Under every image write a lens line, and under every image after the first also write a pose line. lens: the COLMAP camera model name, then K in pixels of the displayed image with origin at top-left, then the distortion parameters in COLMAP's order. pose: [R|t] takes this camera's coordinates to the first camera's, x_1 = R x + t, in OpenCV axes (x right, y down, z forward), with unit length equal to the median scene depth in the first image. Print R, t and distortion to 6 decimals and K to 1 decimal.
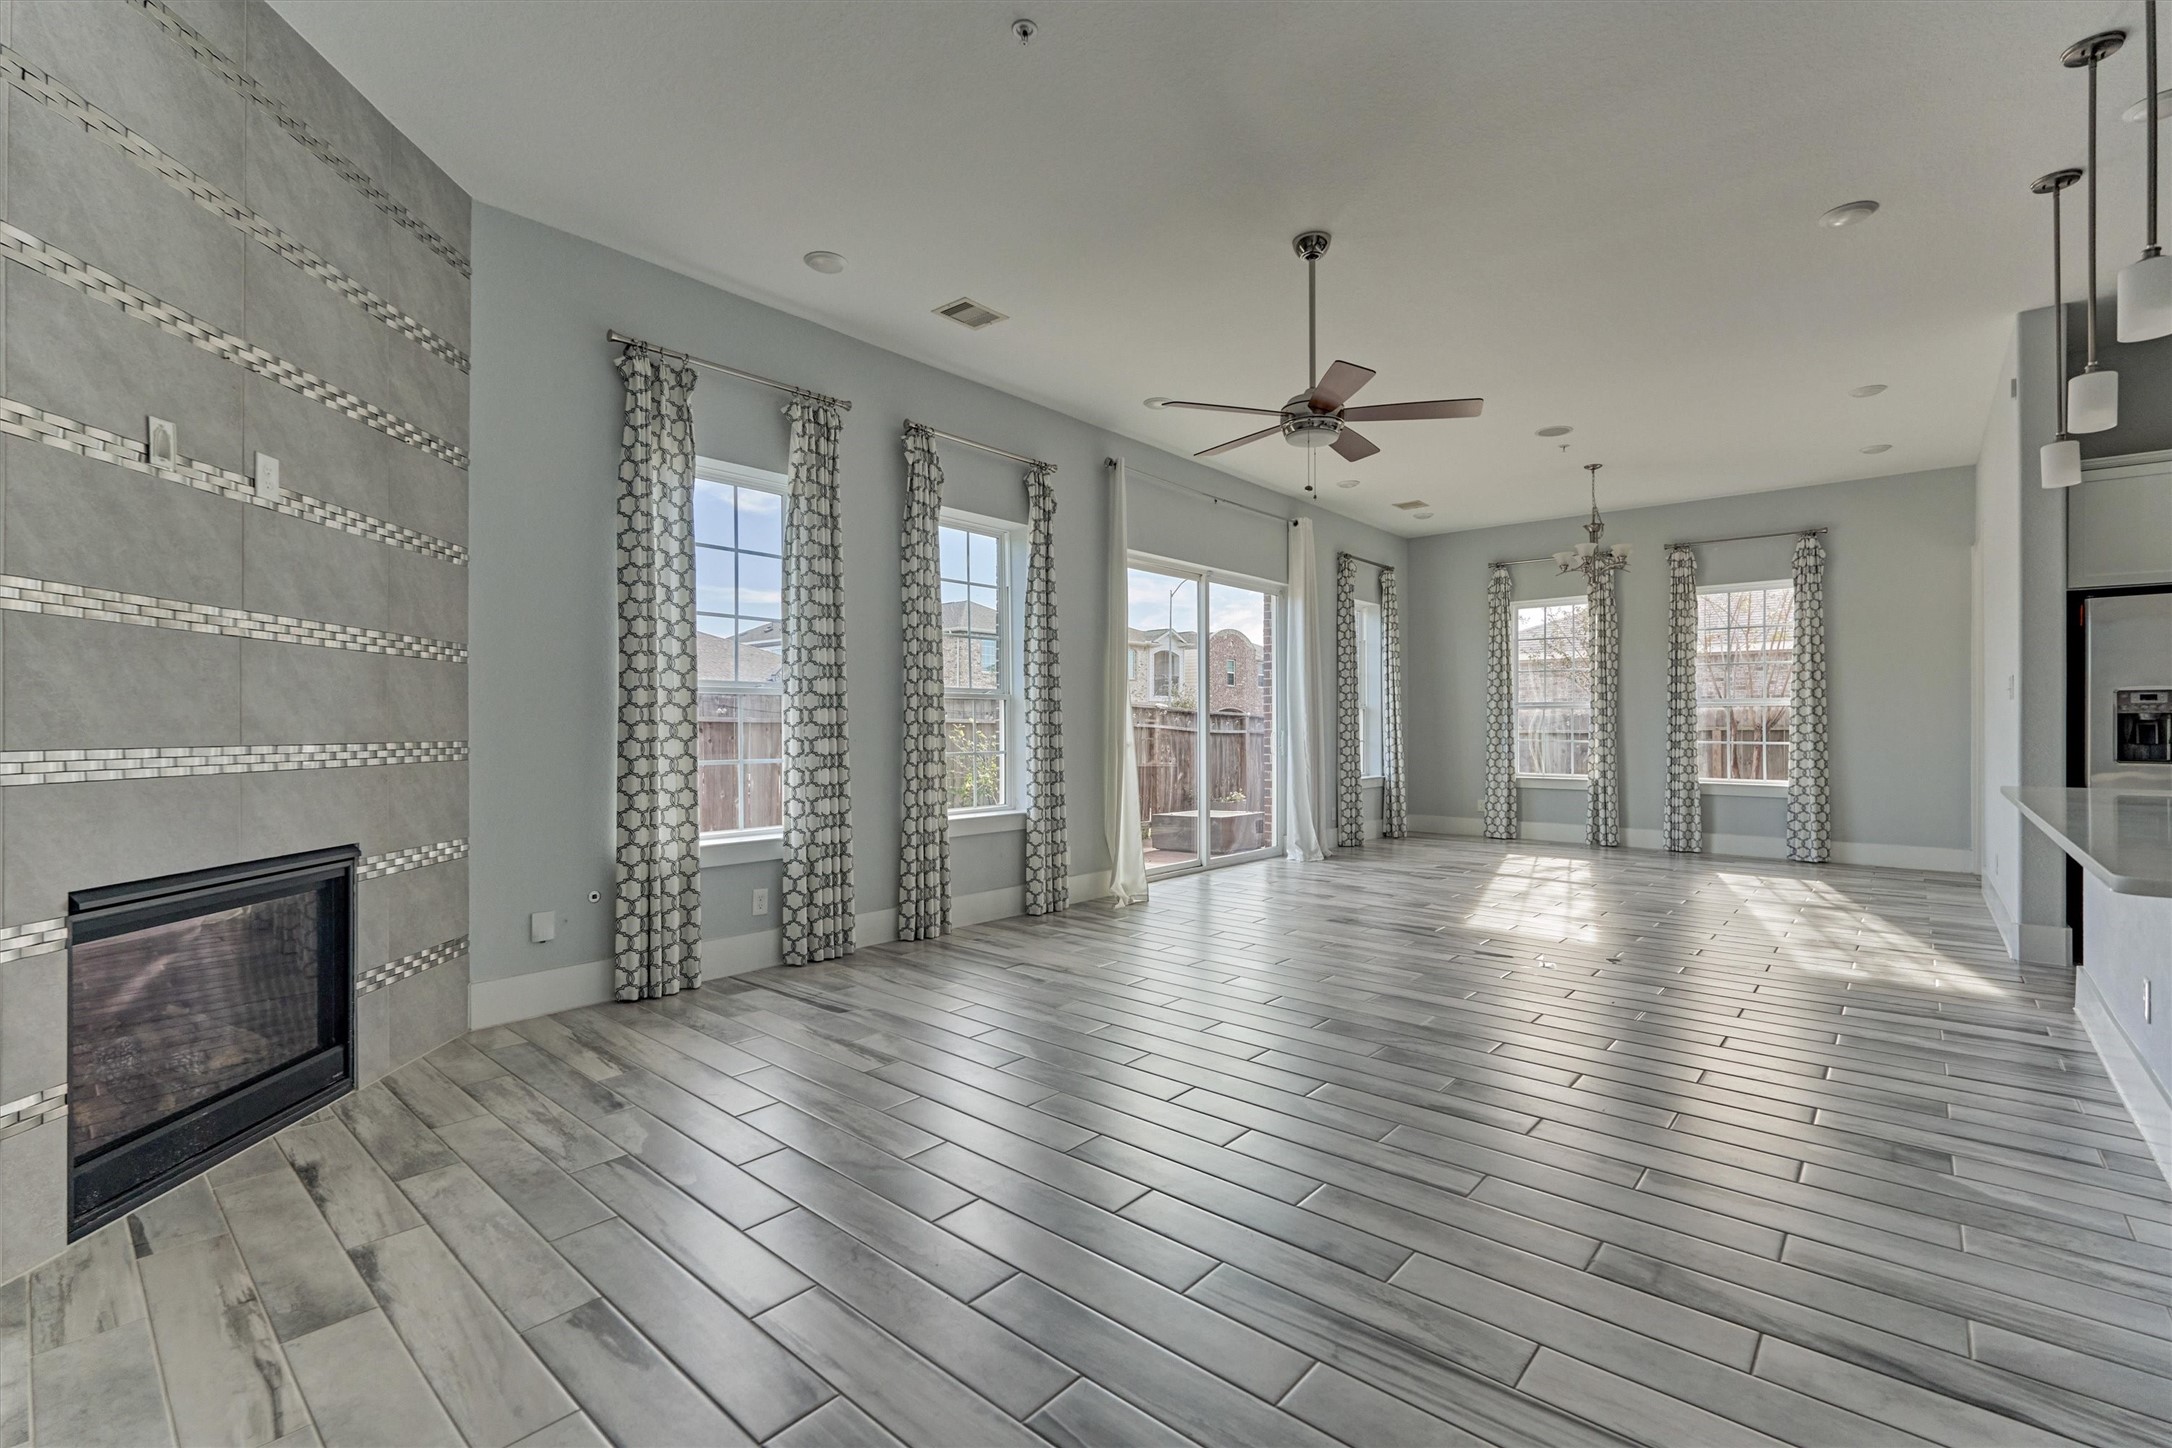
lens RADIAL K [[950.2, 0, 1086.2], [0, 950.2, 721.7], [0, 0, 1]] dist [-0.004599, 0.000572]
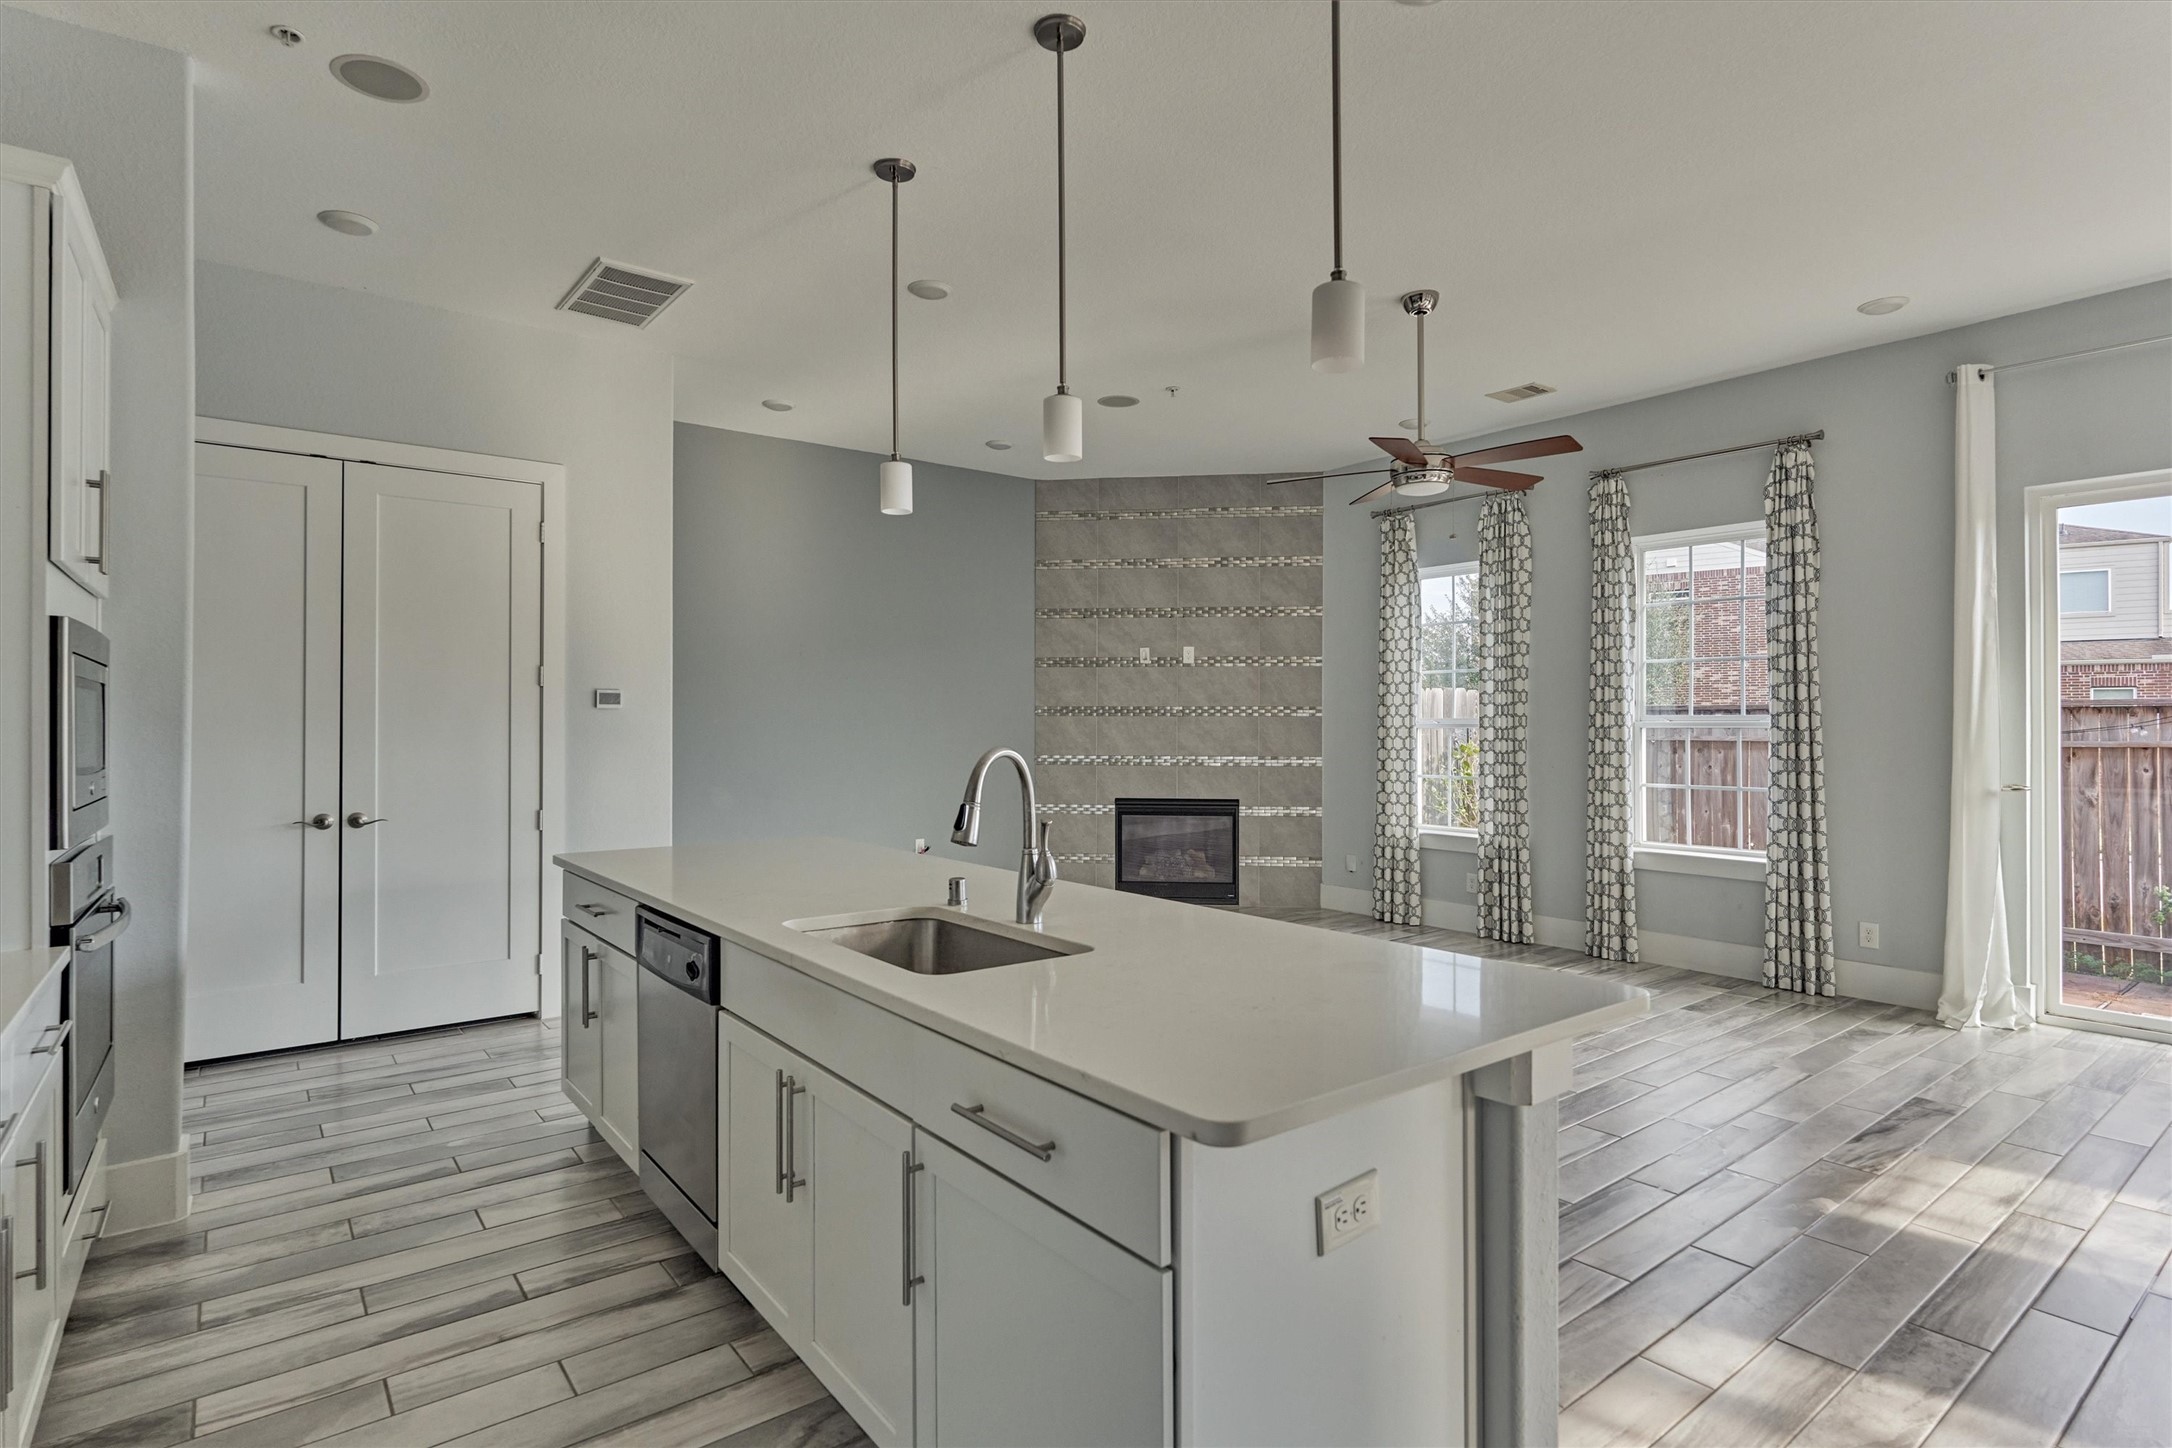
lens RADIAL K [[1103.5, 0, 1078.9], [0, 1103.5, 713.6], [0, 0, 1]] dist [0.002890, -0.001818]
pose [[-0.188638, -0.005883, -0.982029, 0.680217], [0.004853, 0.999964, -0.006923, -0.022028], [0.982035, -0.006071, -0.188602, 0.395865]]
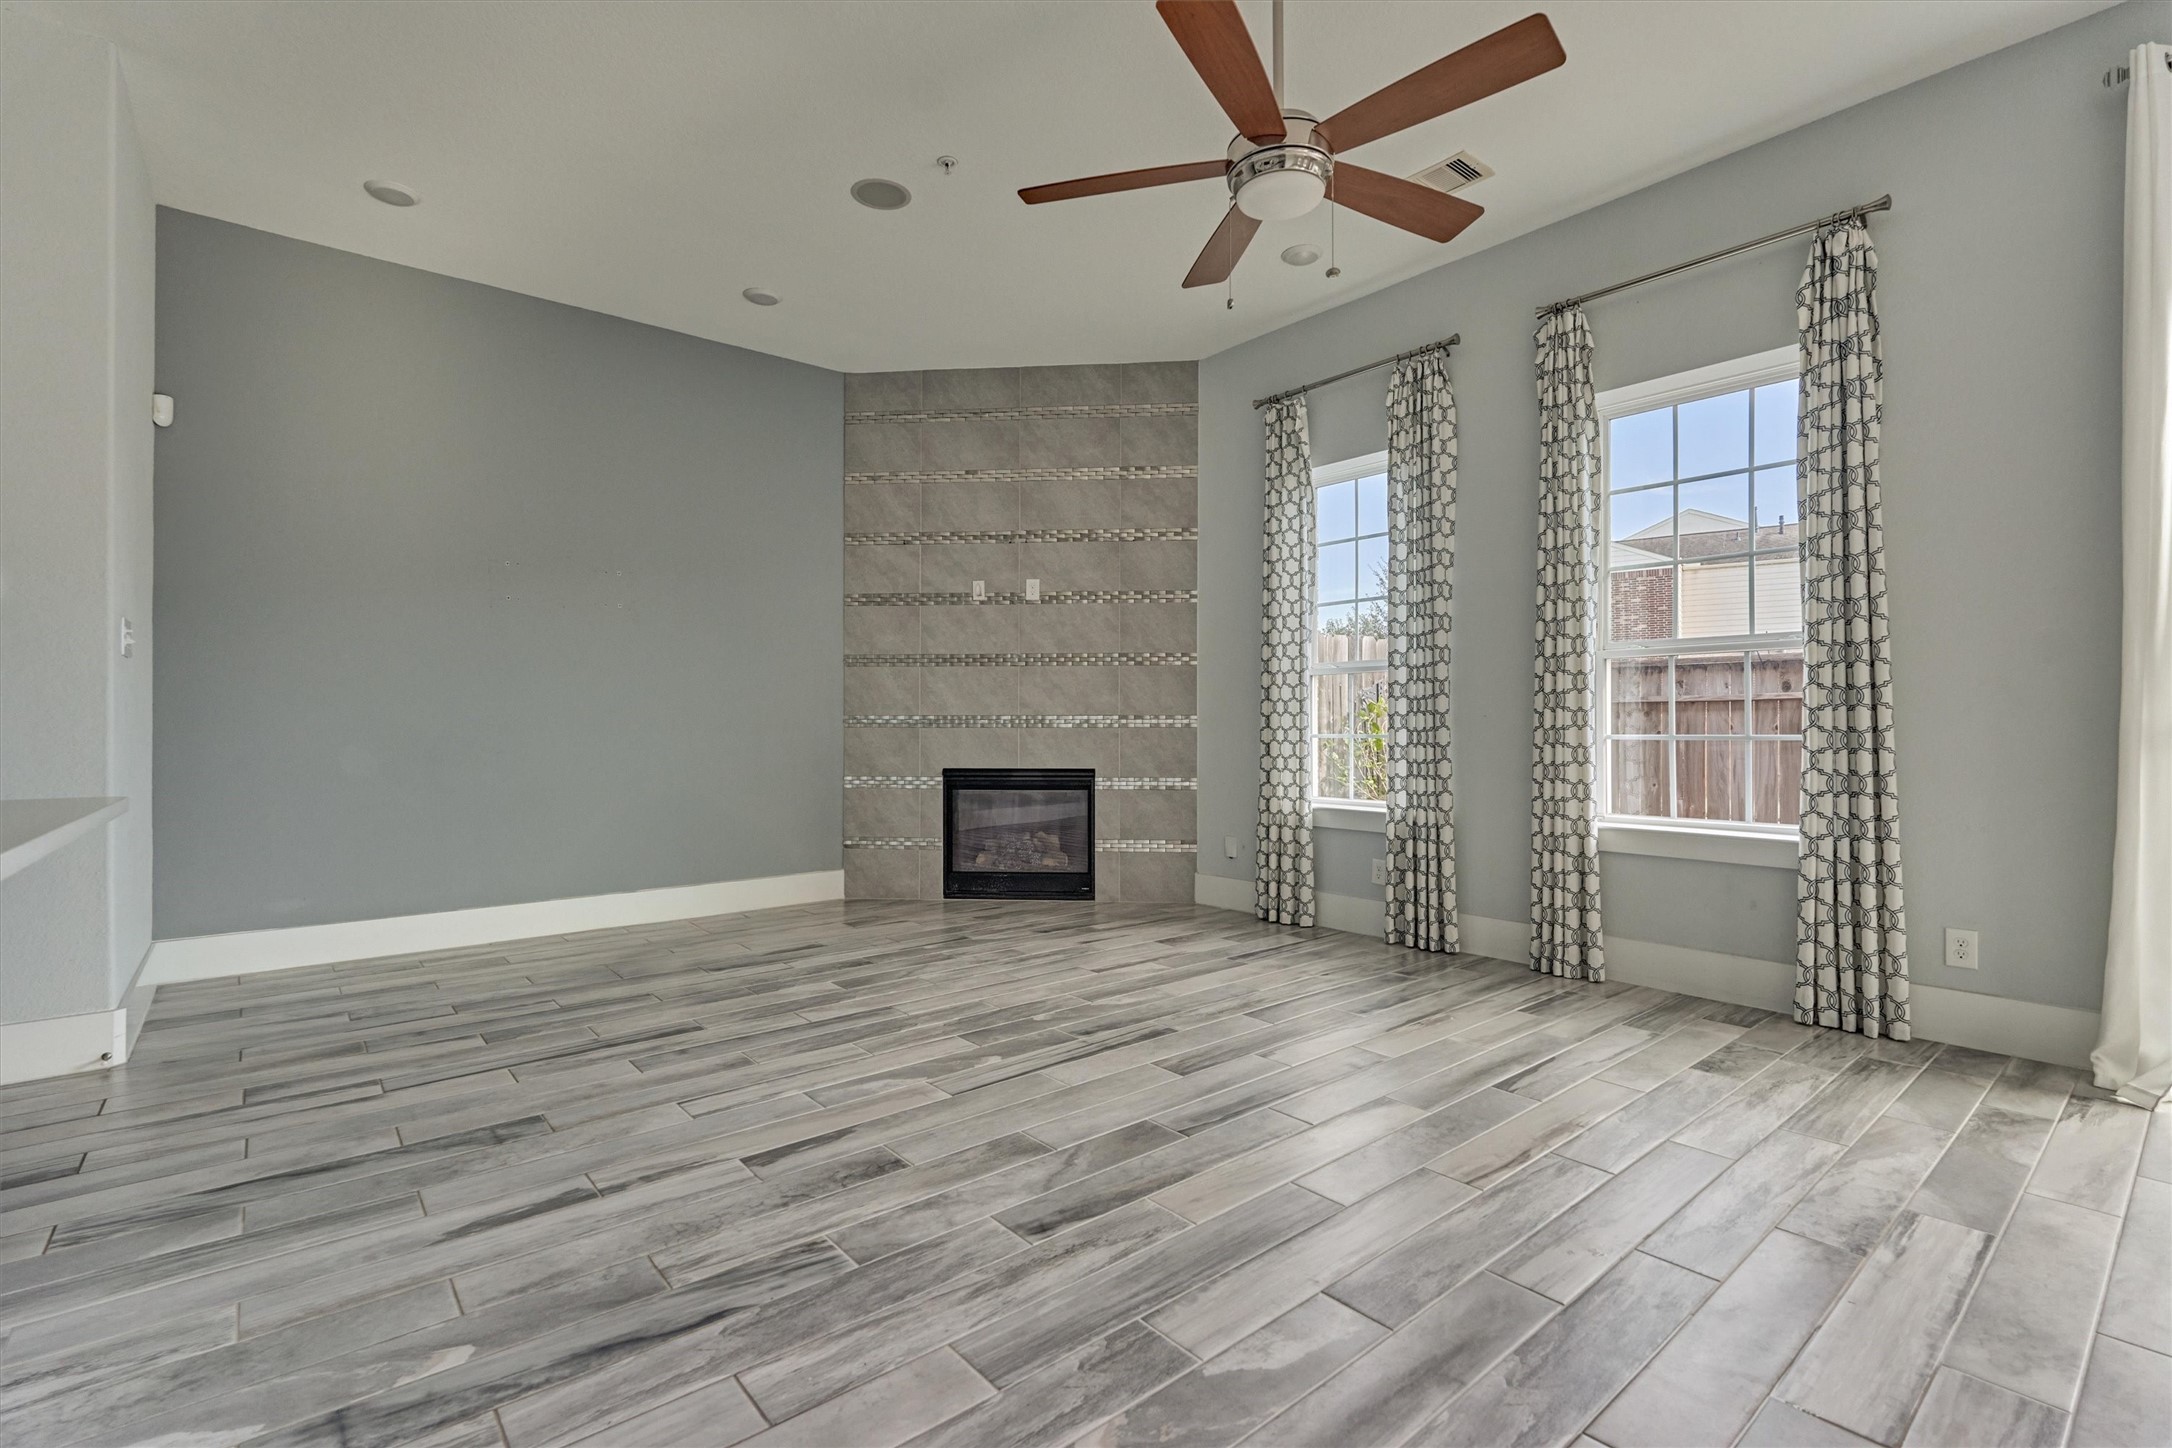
lens RADIAL K [[980.1, 0, 1078.2], [0, 980.1, 724.6], [0, 0, 1]] dist [-0.002281, 0.000688]
pose [[-0.158091, -0.000114, -0.987425, 0.398856], [0.006536, 0.999978, -0.001162, 0.015082], [0.987403, -0.006637, -0.158086, 0.446531]]
